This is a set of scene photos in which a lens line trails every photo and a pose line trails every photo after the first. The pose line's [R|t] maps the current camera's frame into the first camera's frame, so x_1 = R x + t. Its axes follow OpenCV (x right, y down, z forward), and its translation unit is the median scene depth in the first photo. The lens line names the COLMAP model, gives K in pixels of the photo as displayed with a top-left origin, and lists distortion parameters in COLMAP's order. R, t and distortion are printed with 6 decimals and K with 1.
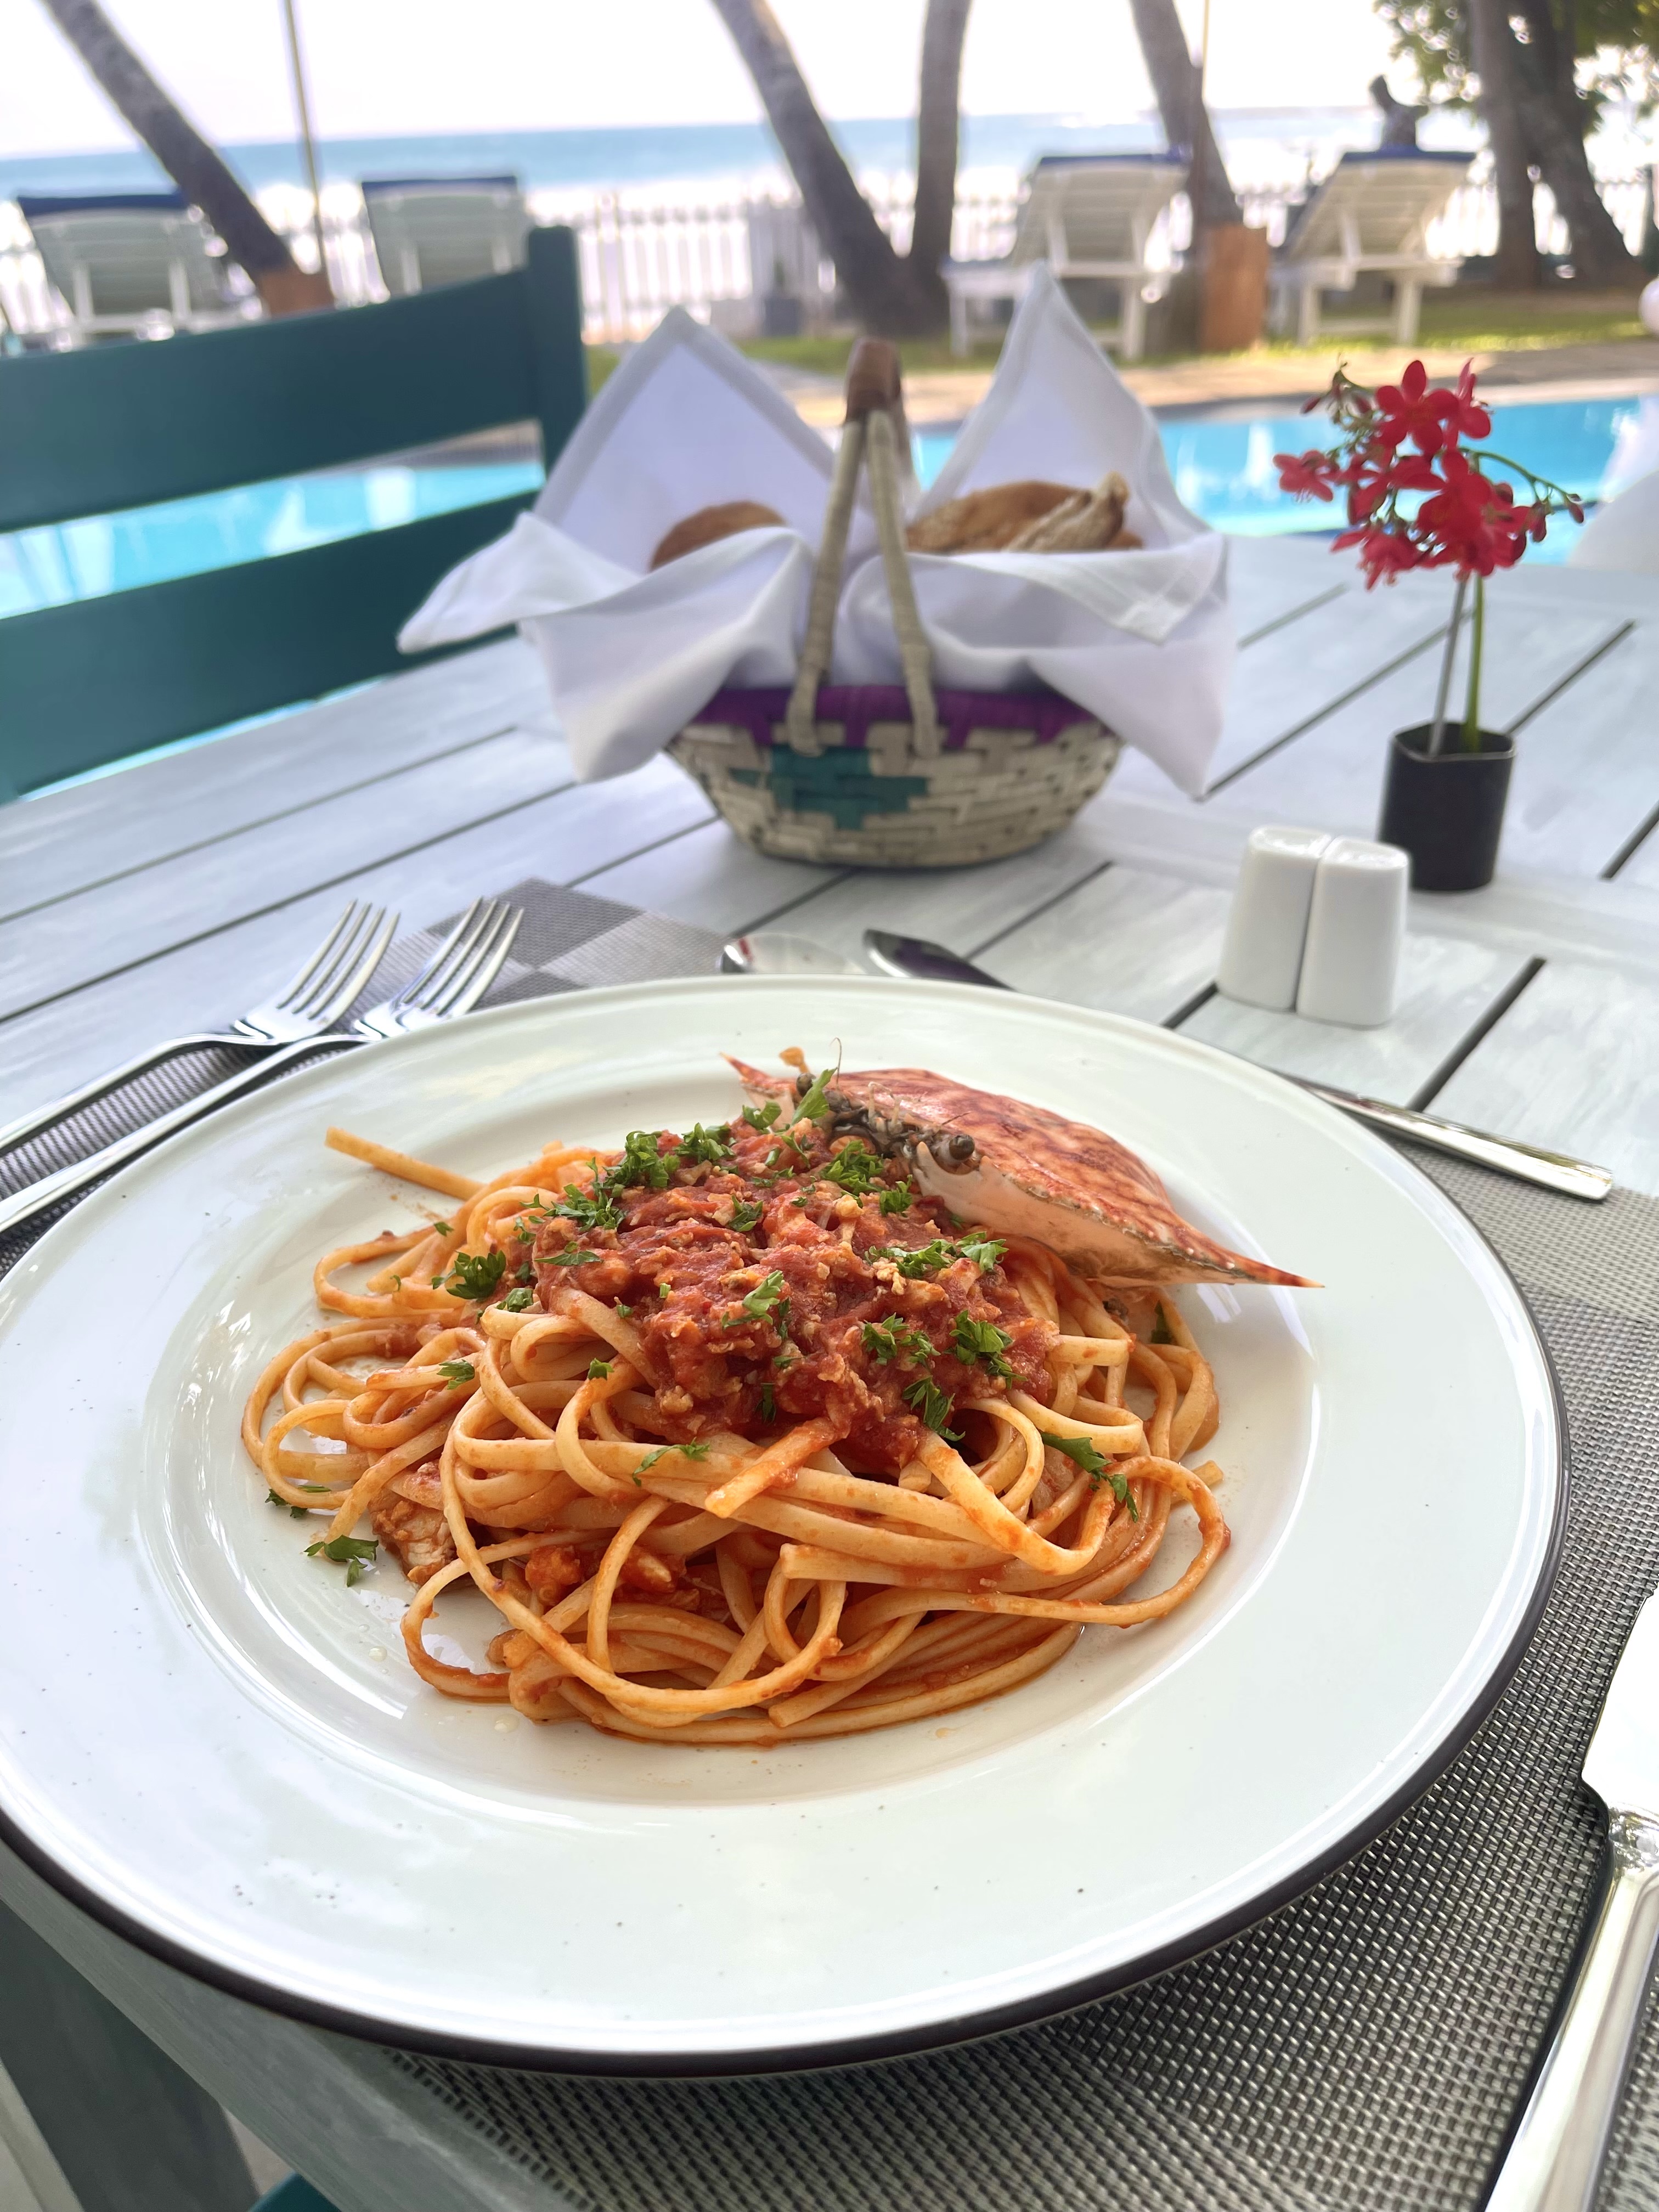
lens RADIAL K [[1647.2, 0, 829.5], [0, 1647.2, 1106.0], [0, 0, 1]] dist [0.034190, -0.000973]
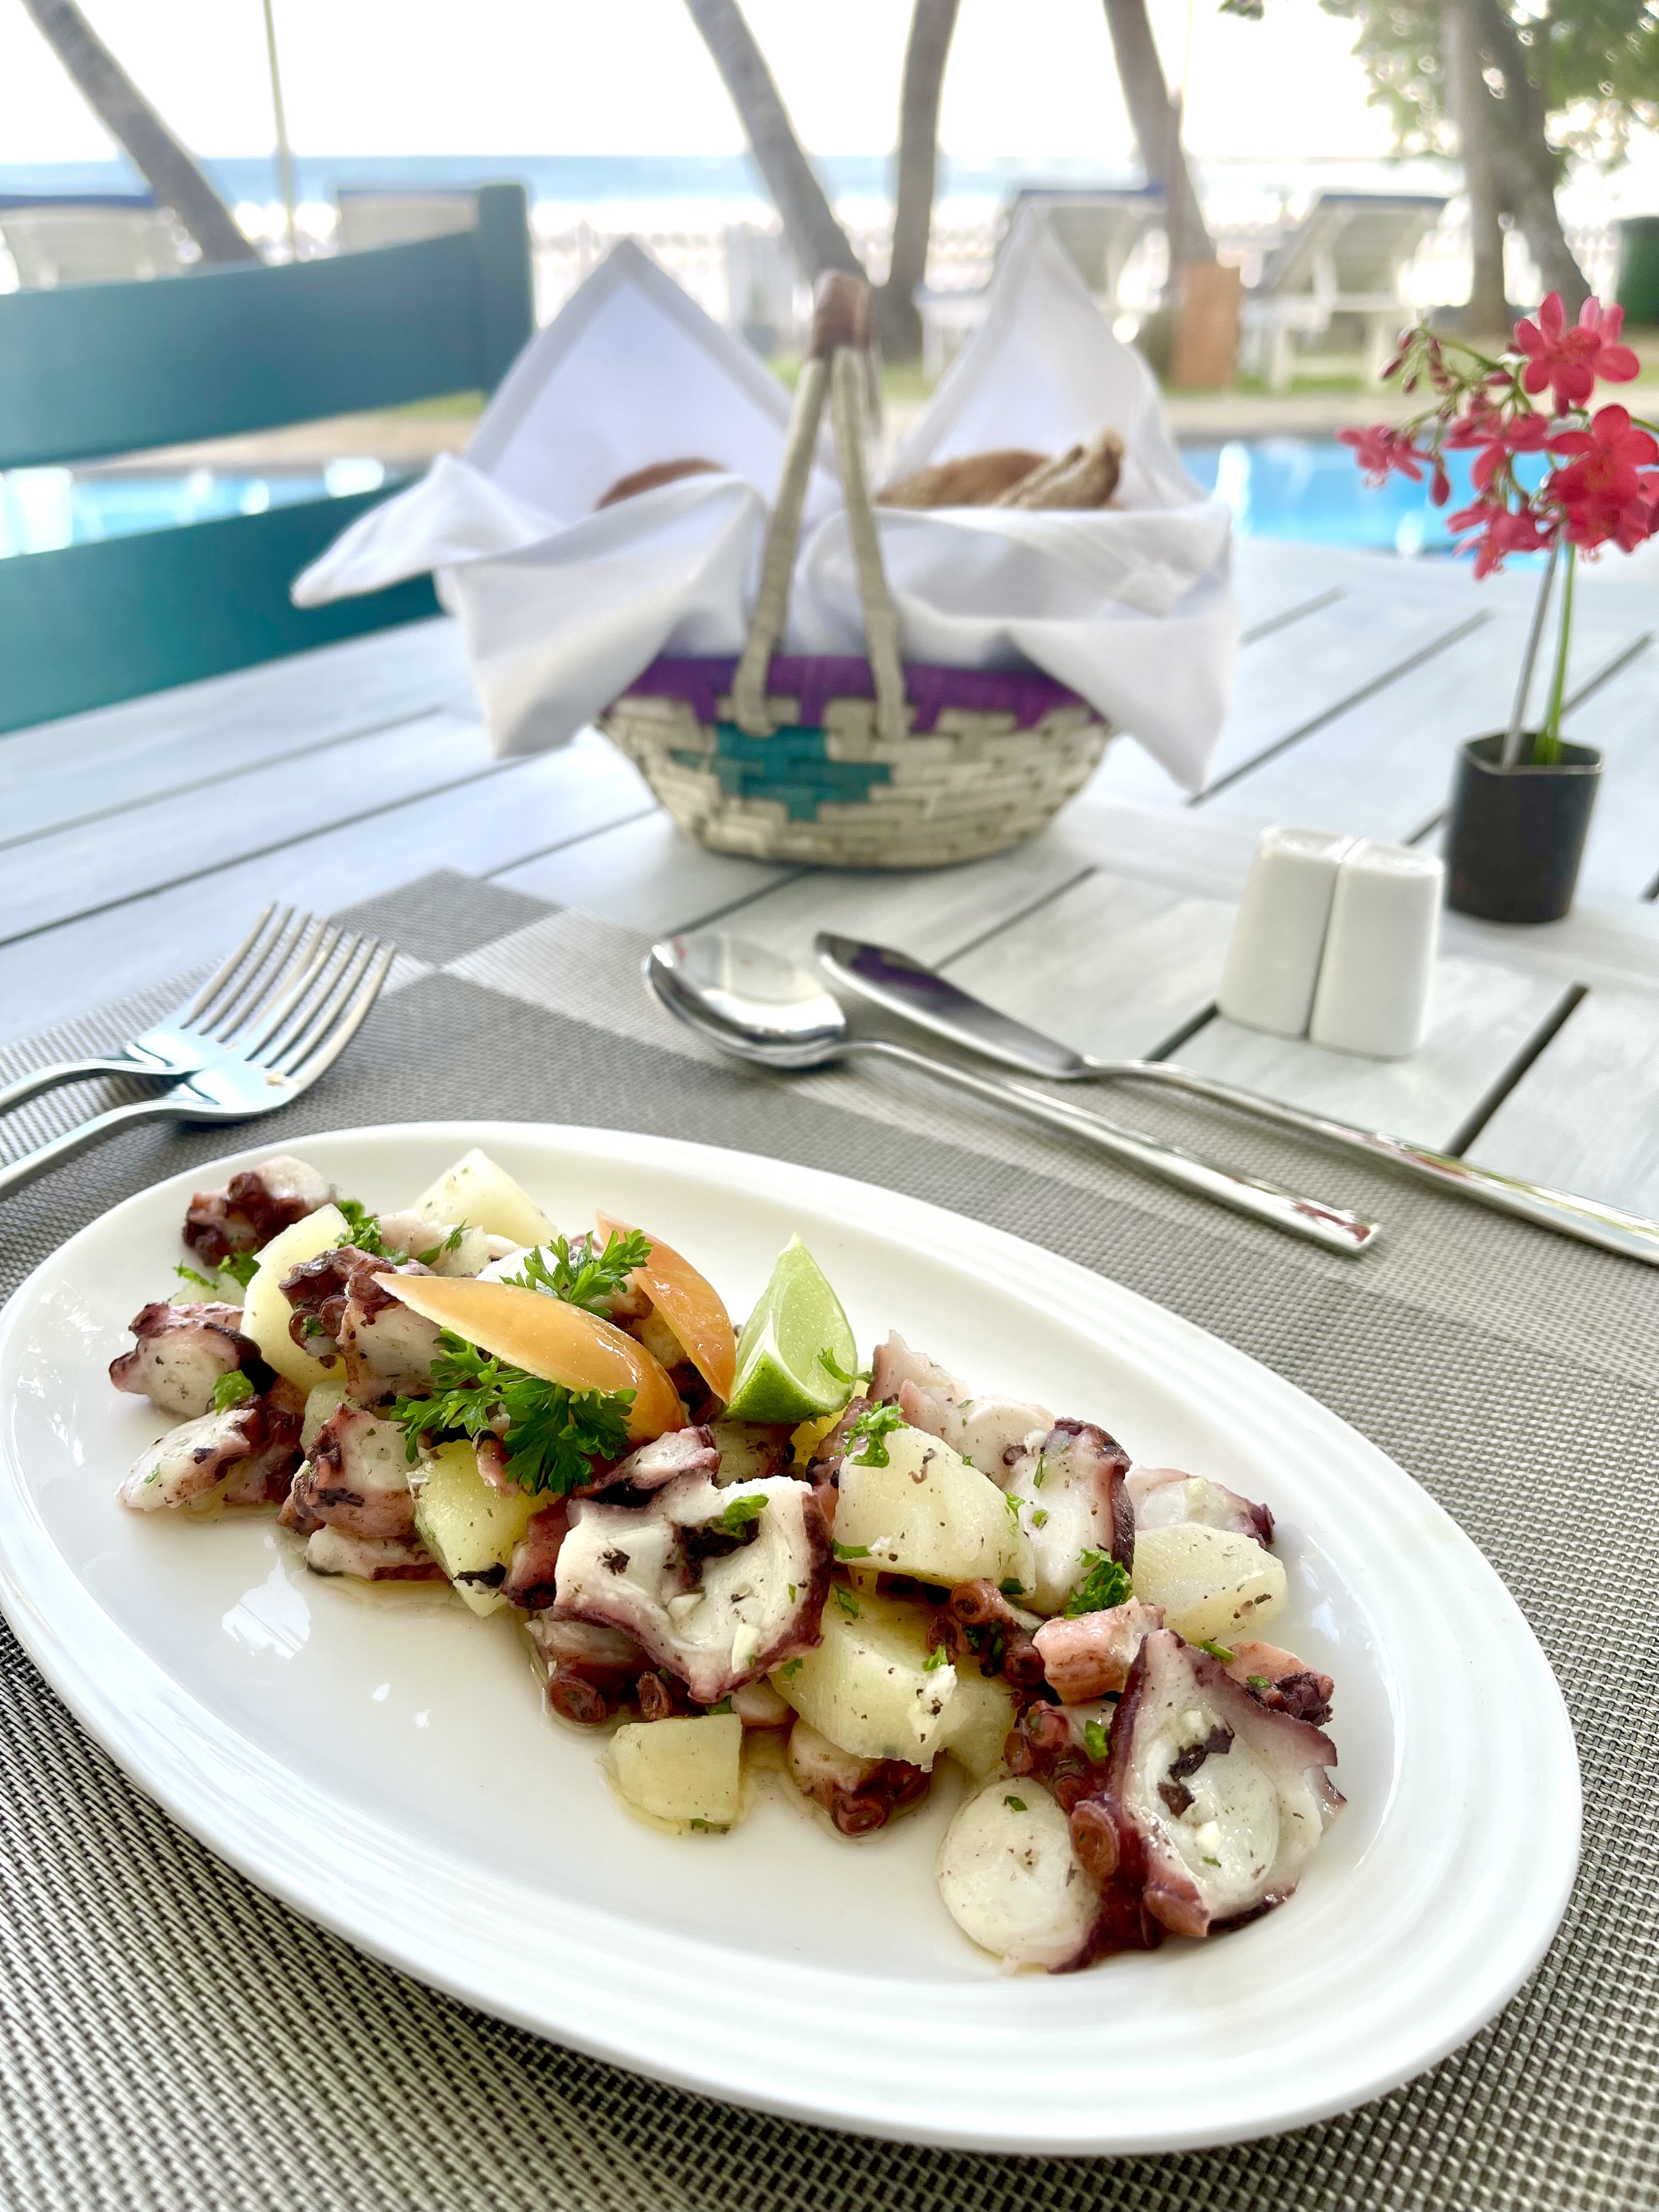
lens RADIAL K [[1647.2, 0, 829.5], [0, 1647.2, 1106.0], [0, 0, 1]] dist [0.034190, -0.000973]
pose [[0.999394, 0.023831, 0.025382, 0.007595], [-0.023451, 0.999610, -0.015193, -0.002102], [-0.025734, 0.014588, 0.999562, 0.118115]]
